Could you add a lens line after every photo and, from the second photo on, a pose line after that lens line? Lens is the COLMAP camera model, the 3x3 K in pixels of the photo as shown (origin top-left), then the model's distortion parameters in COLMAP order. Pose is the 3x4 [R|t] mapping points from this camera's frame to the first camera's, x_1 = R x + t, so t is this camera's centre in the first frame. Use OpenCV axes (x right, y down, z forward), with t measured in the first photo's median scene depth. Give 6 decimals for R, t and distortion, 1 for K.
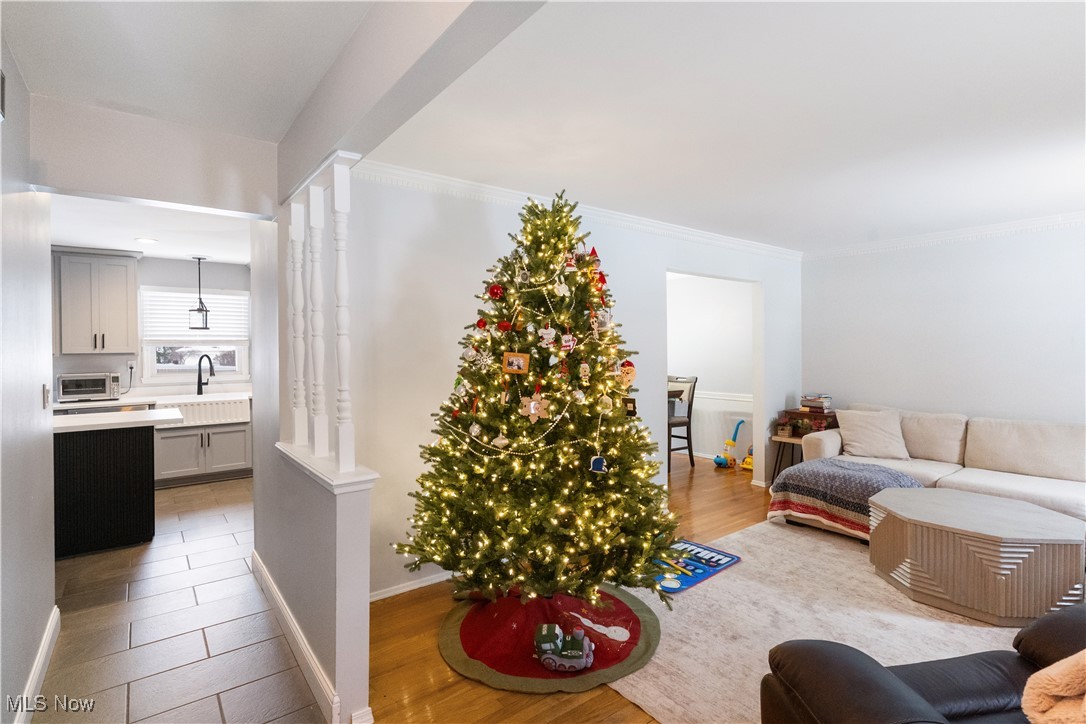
lens RADIAL K [[528.8, 0, 545.6], [0, 528.8, 359.4], [0, 0, 1]] dist [0.000908, -0.001239]
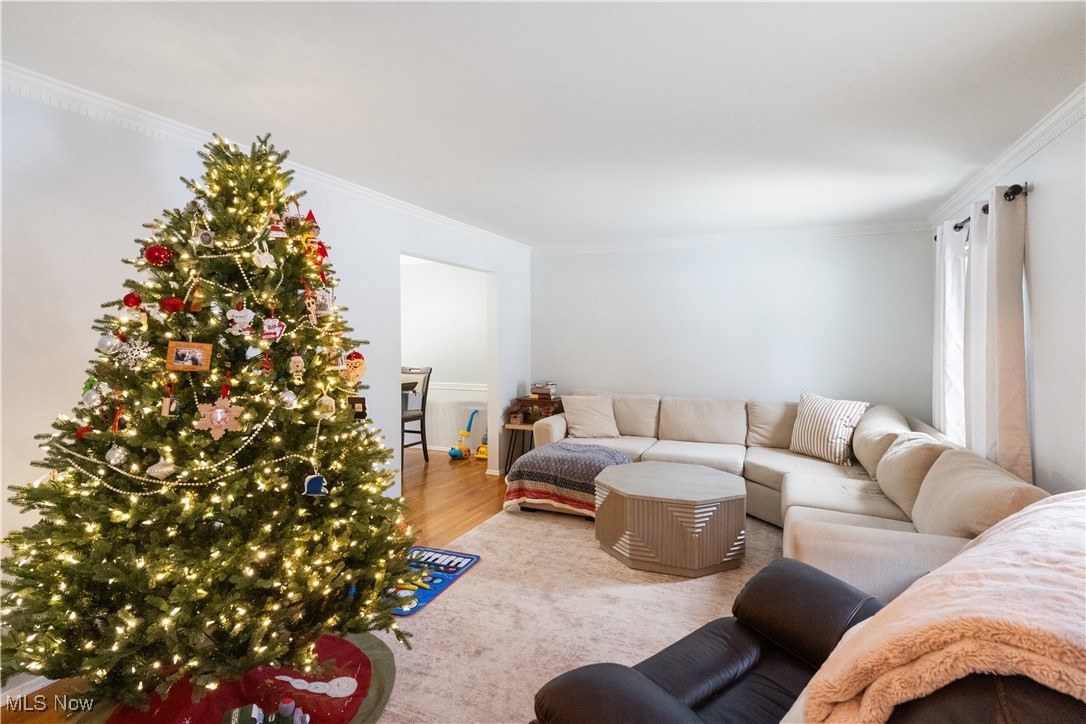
lens RADIAL K [[528.8, 0, 565.8], [0, 528.8, 339.0], [0, 0, 1]] dist [0.000908, -0.001239]
pose [[0.860527, 0.005077, 0.509379, 0.016067], [0.004608, 0.999832, -0.017751, -0.001679], [-0.509383, 0.017623, 0.860359, 0.116305]]
